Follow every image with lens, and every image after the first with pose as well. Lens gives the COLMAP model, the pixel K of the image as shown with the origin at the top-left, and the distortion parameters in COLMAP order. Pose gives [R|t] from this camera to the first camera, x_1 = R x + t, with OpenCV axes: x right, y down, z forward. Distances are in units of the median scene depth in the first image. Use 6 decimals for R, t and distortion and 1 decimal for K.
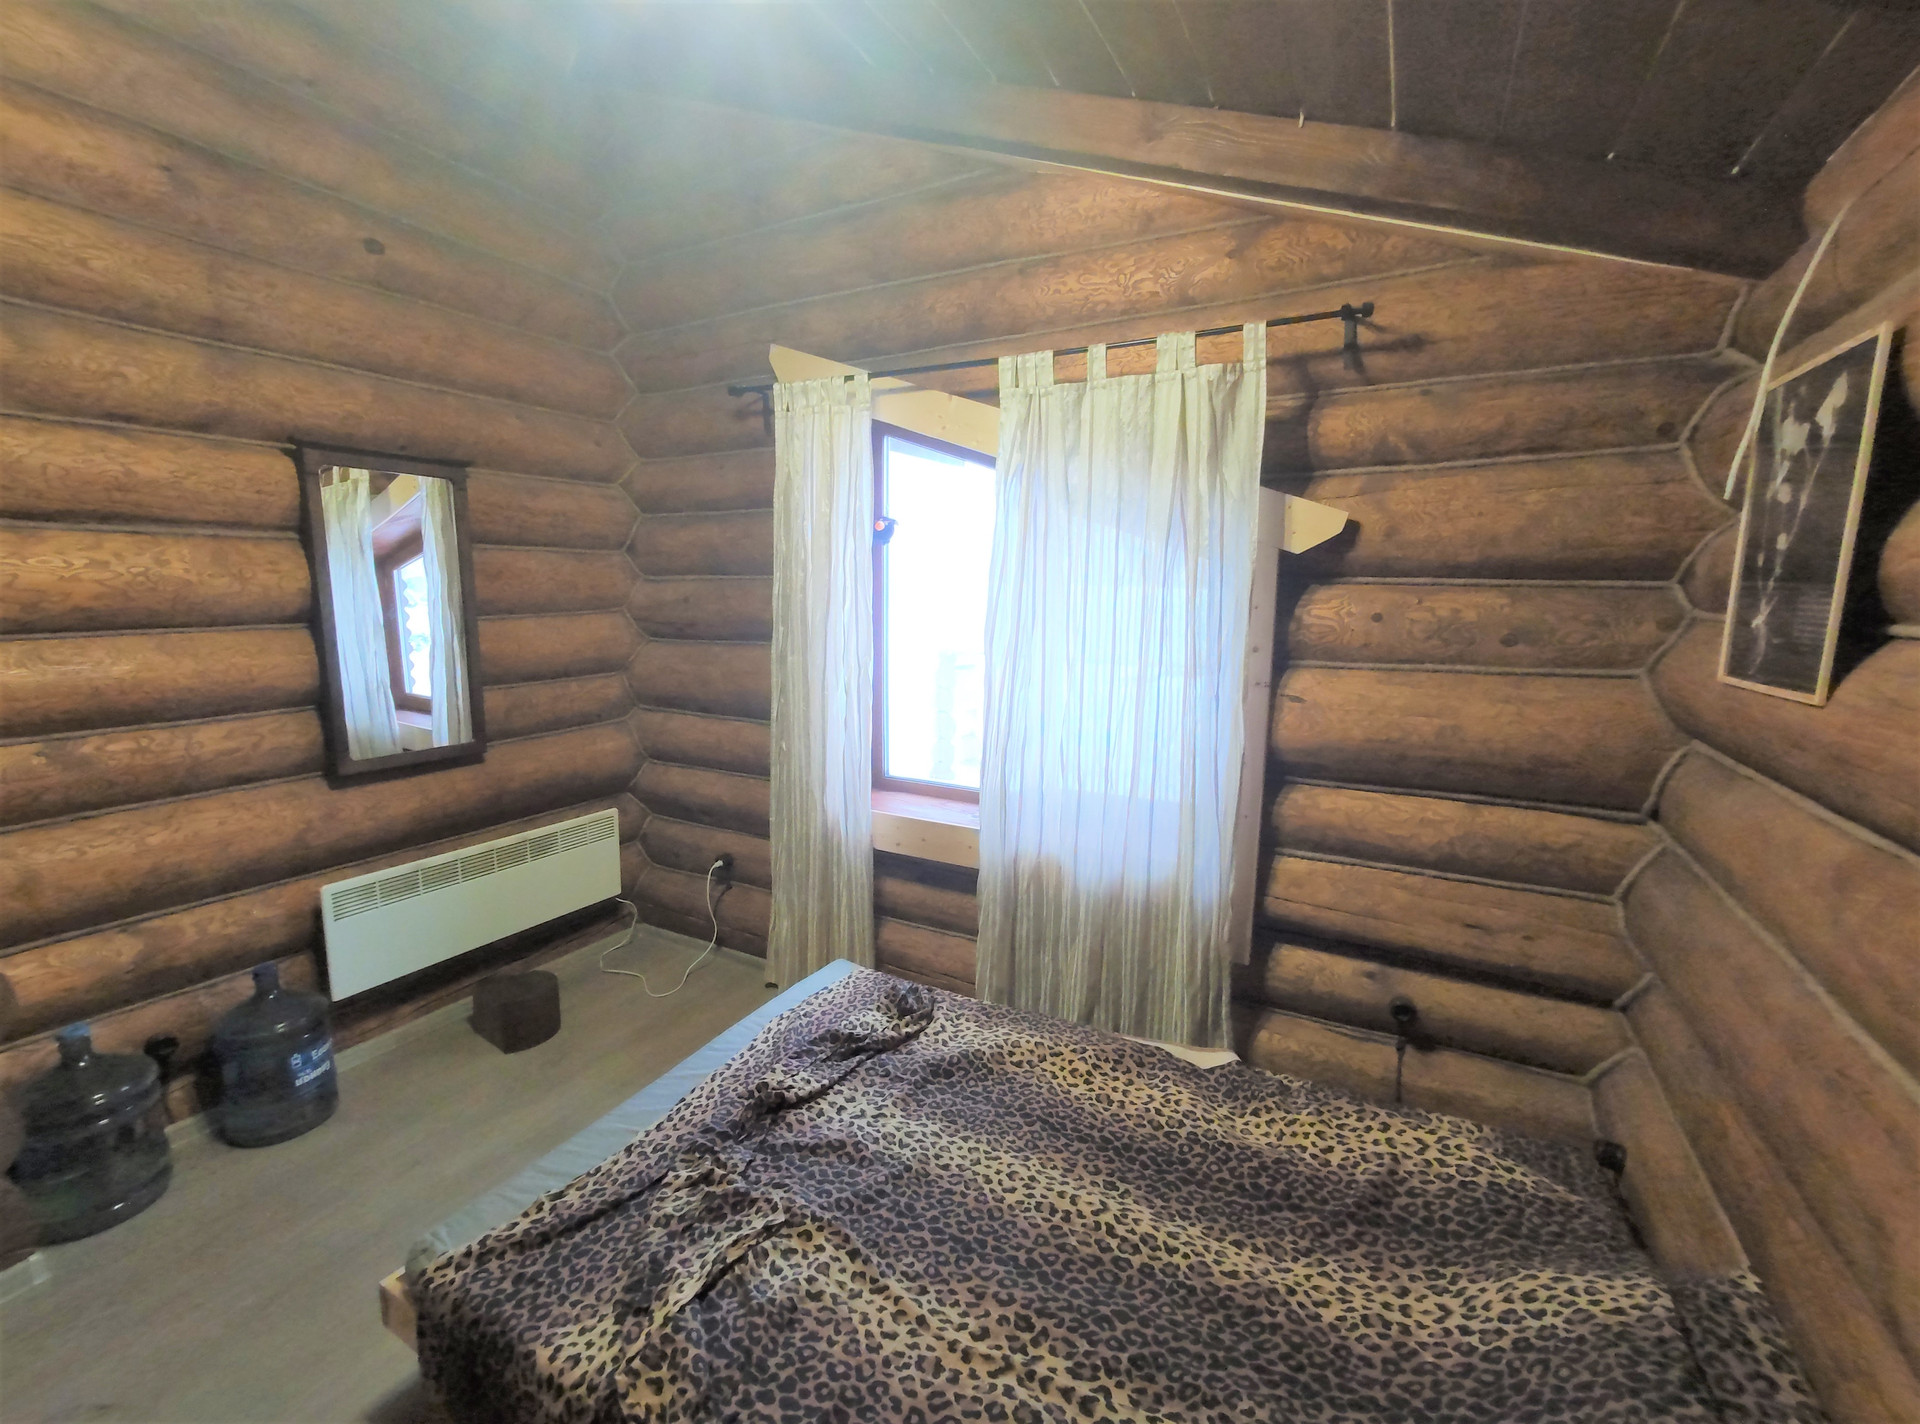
lens RADIAL K [[843.2, 0, 970.8], [0, 843.2, 718.1], [0, 0, 1]] dist [-0.003059, 0.002714]
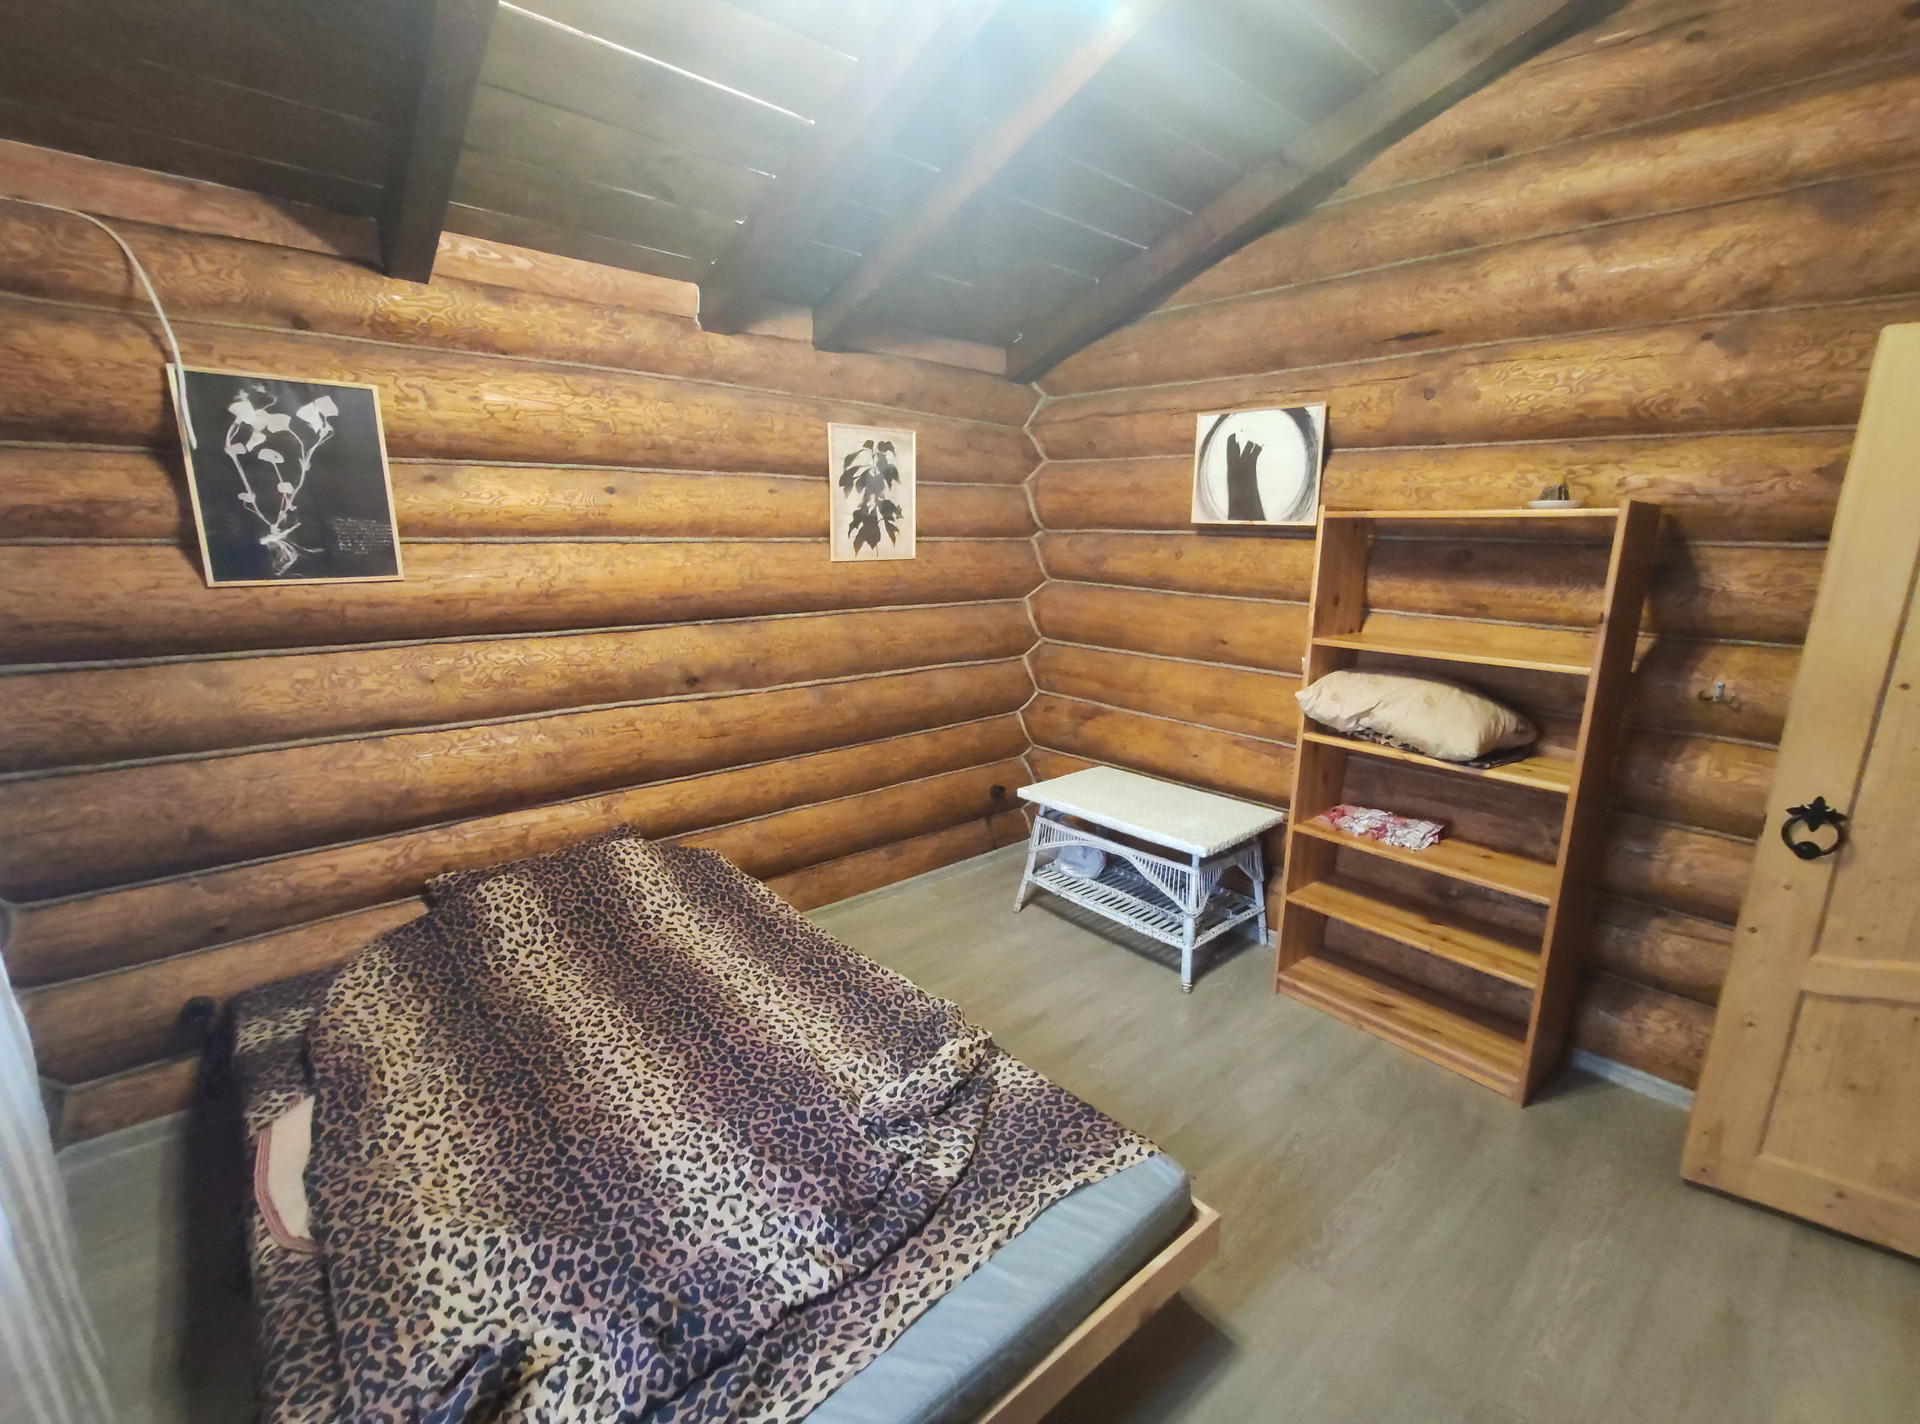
lens RADIAL K [[843.2, 0, 951.5], [0, 843.2, 715.3], [0, 0, 1]] dist [-0.003059, 0.002714]
pose [[-0.931422, -0.094129, 0.351557, -0.520768], [0.042419, 0.931312, 0.361744, -0.214767], [-0.361460, 0.351849, -0.863452, 1.337178]]
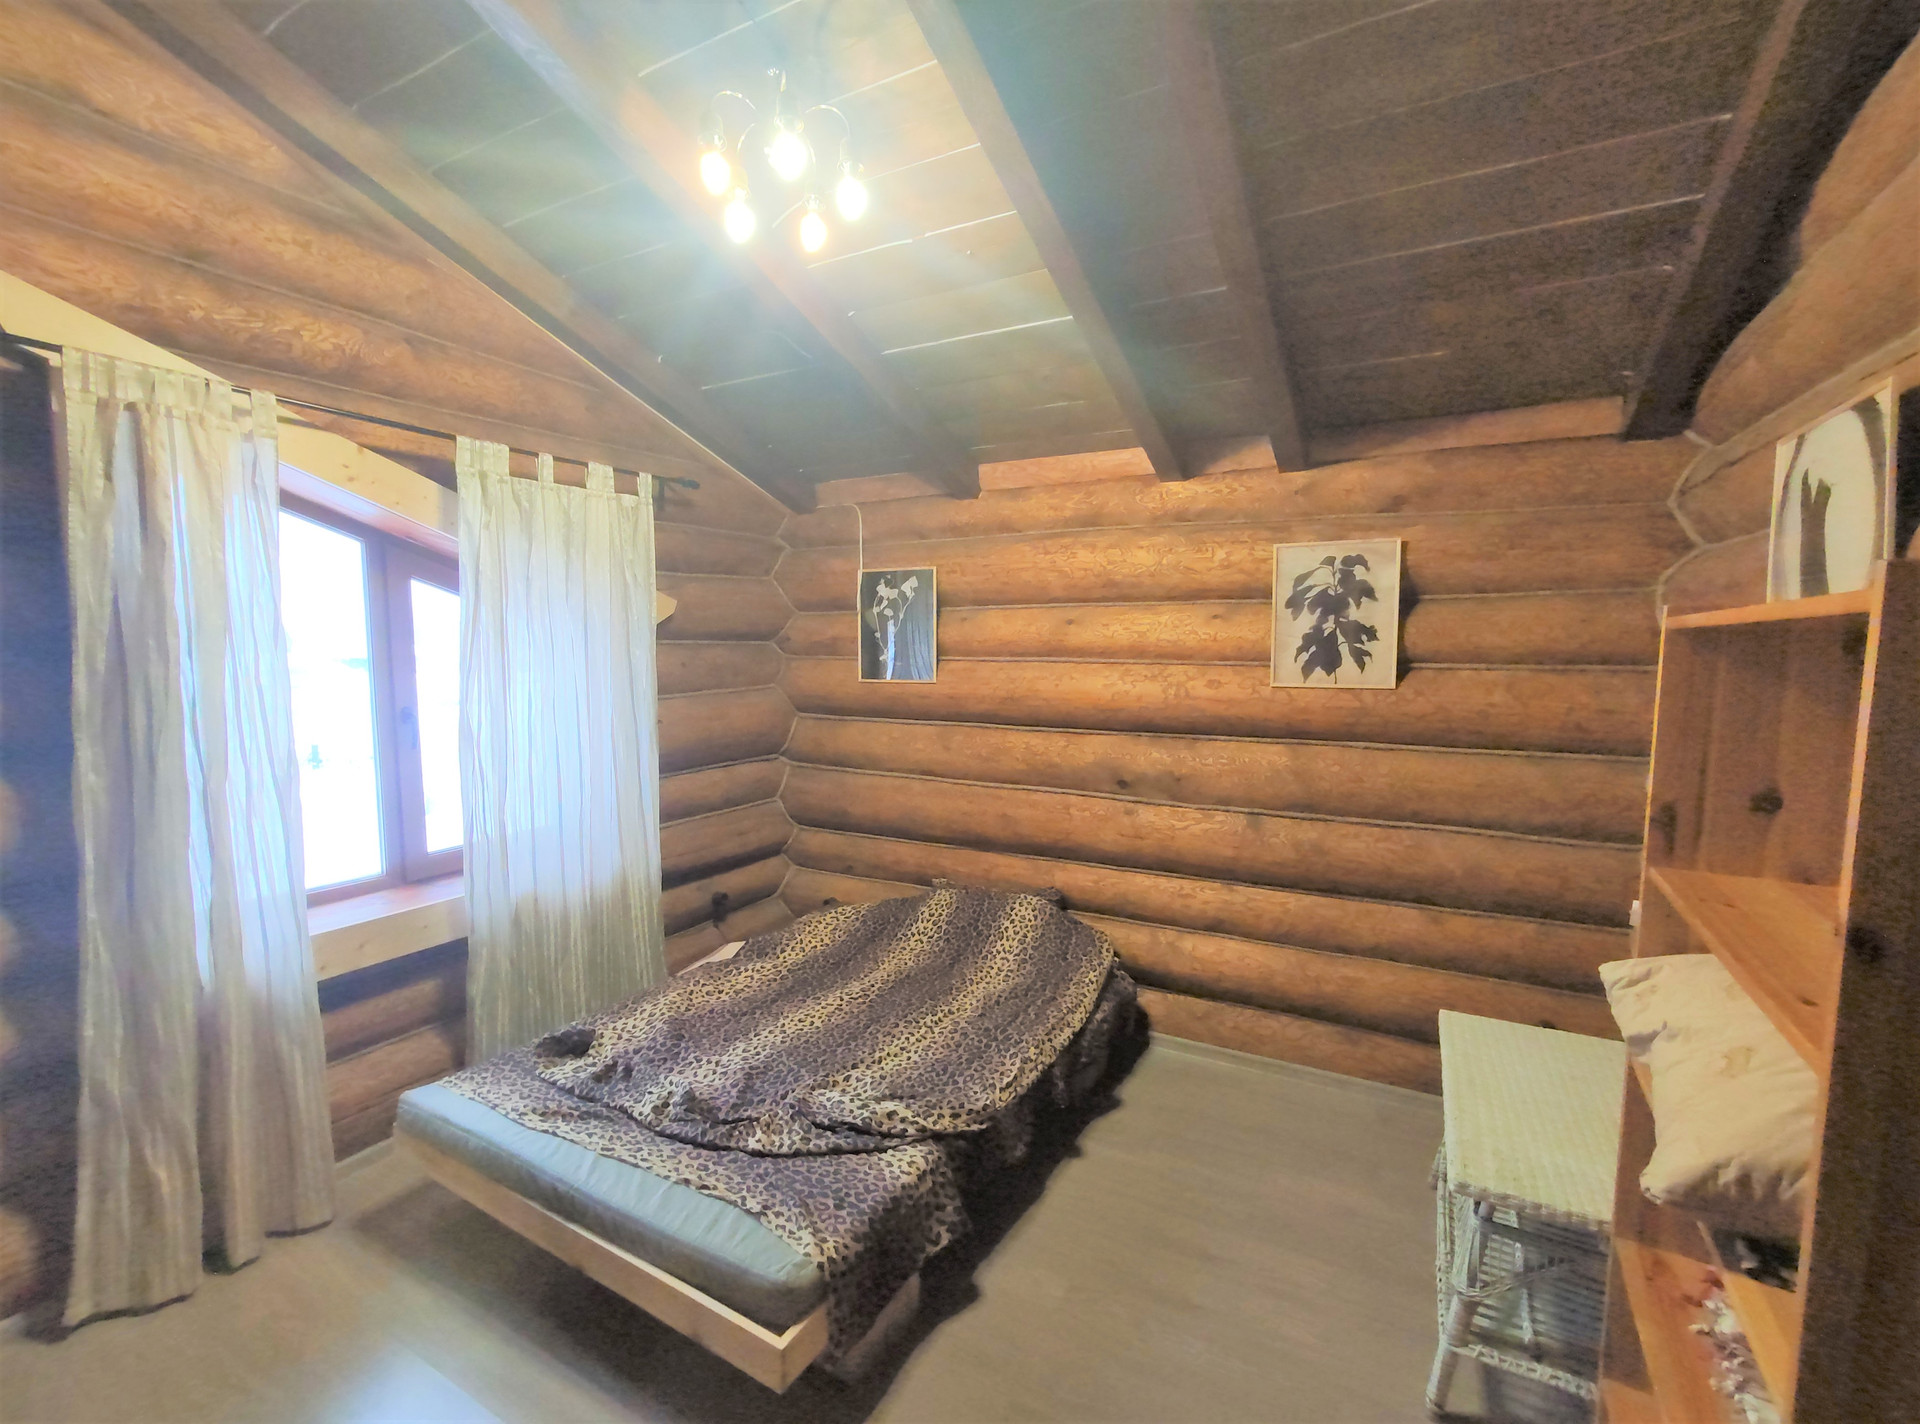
lens RADIAL K [[843.2, 0, 946.7], [0, 843.2, 722.1], [0, 0, 1]] dist [-0.003059, 0.002714]
pose [[0.027345, -0.104599, 0.994138, -1.212783], [0.157333, 0.982565, 0.099054, -0.100168], [-0.987167, 0.153702, 0.043325, 0.481621]]
